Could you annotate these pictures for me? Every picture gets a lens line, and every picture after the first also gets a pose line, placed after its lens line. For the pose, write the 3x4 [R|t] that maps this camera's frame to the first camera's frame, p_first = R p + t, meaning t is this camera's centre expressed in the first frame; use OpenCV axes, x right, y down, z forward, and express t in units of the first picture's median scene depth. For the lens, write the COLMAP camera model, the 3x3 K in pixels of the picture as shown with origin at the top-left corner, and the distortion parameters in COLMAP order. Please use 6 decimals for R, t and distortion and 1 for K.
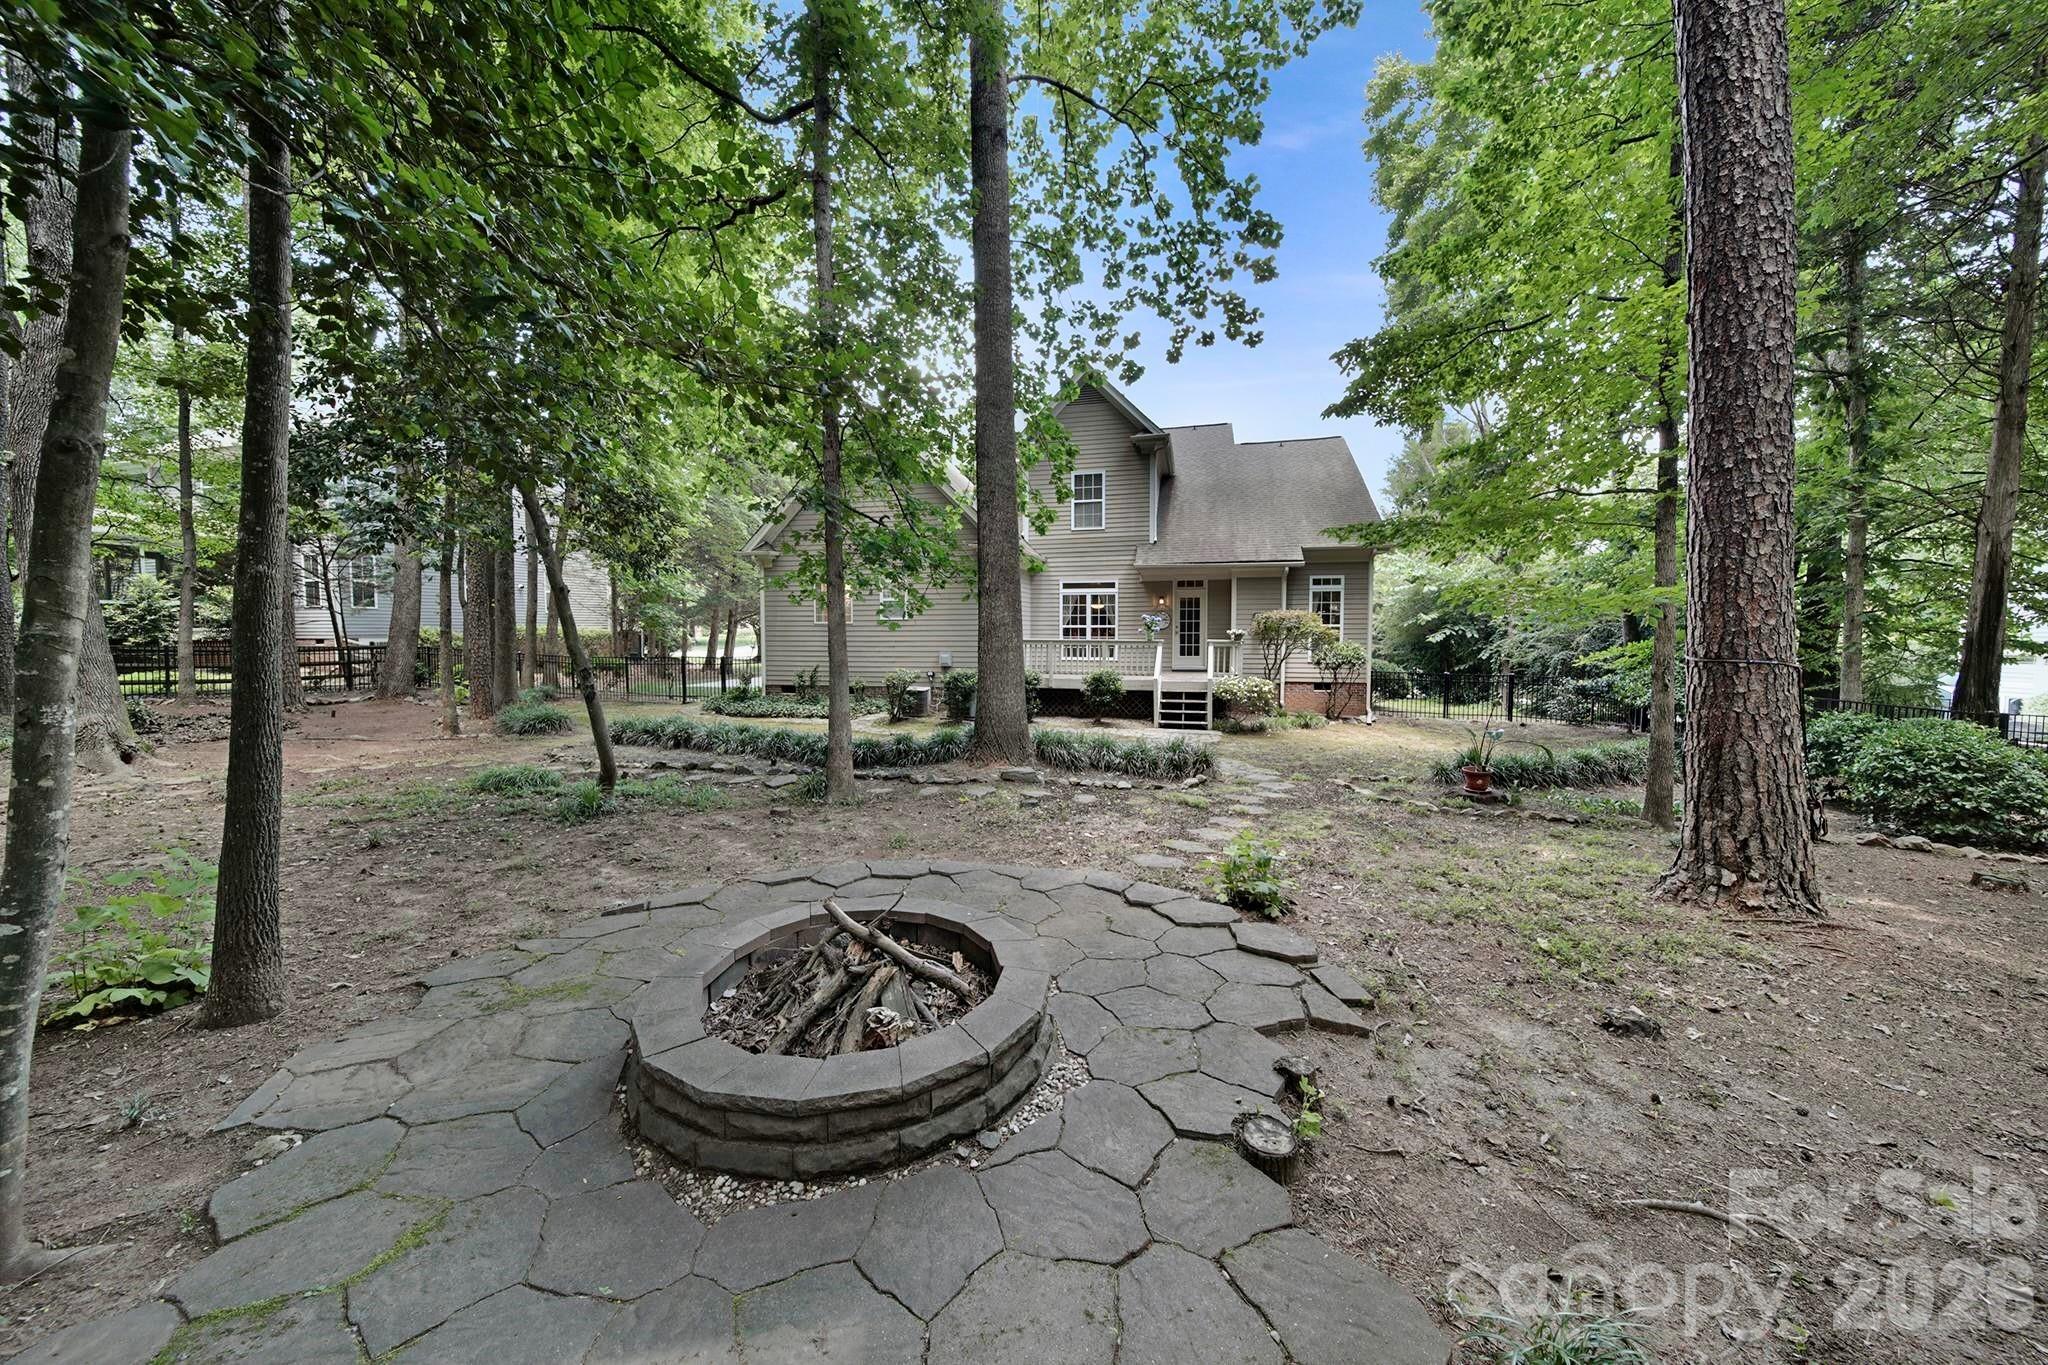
lens RADIAL K [[713.4, 0, 1022.1], [0, 713.4, 672.4], [0, 0, 1]] dist [-0.003460, -0.000381]
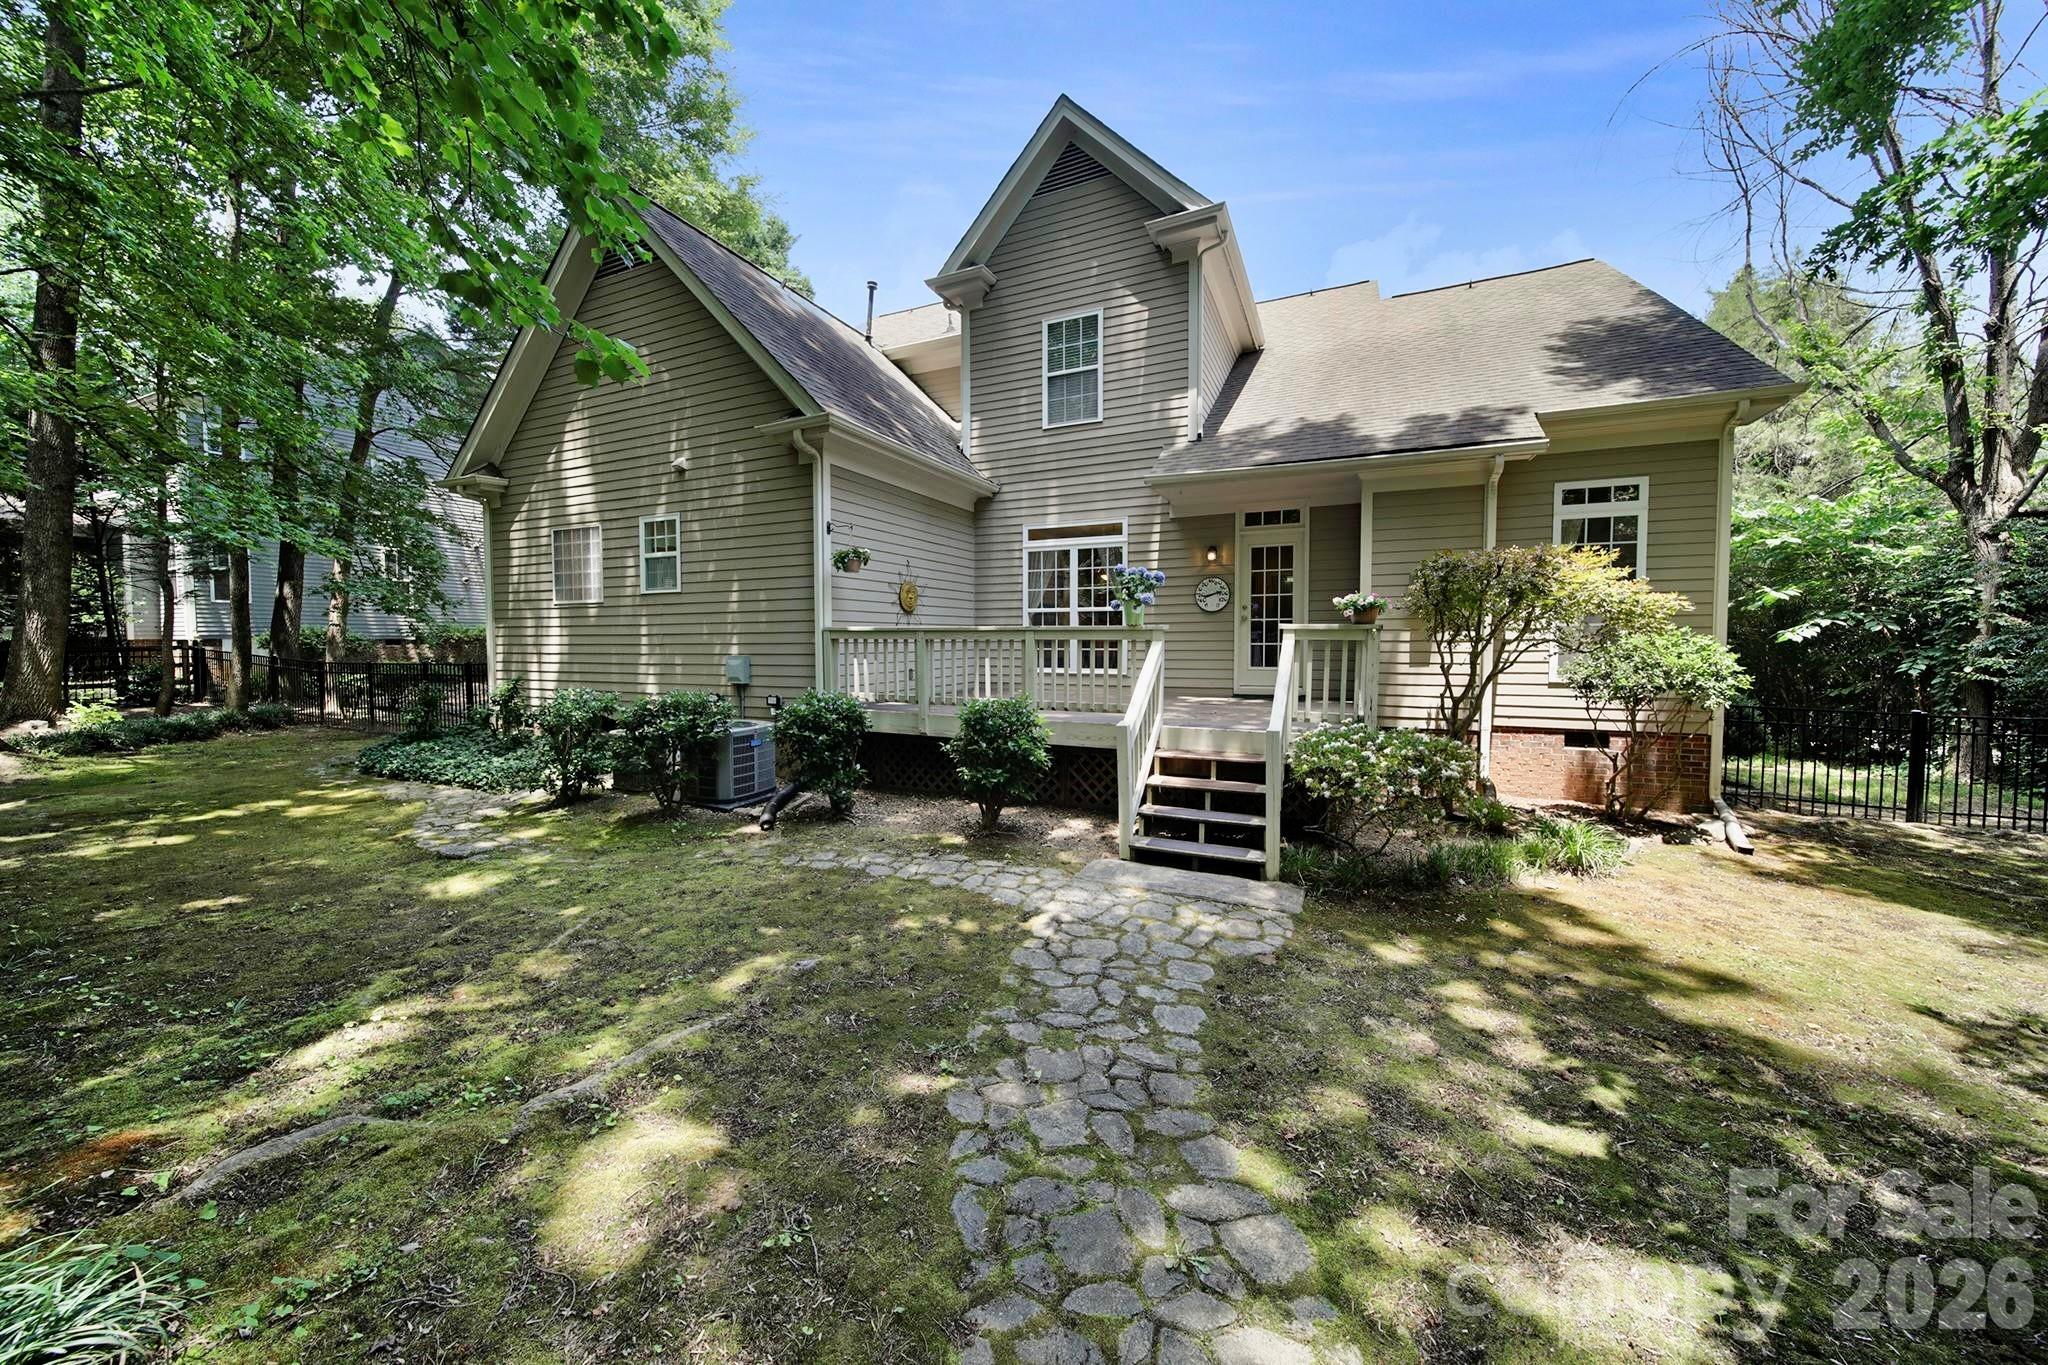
lens RADIAL K [[713.4, 0, 1022.1], [0, 713.4, 672.4], [0, 0, 1]] dist [-0.003460, -0.000381]
pose [[0.981287, 0.006650, -0.192434, 0.162763], [-0.009285, 0.999875, -0.012795, -0.011590], [0.192325, 0.014343, 0.981227, 0.494357]]
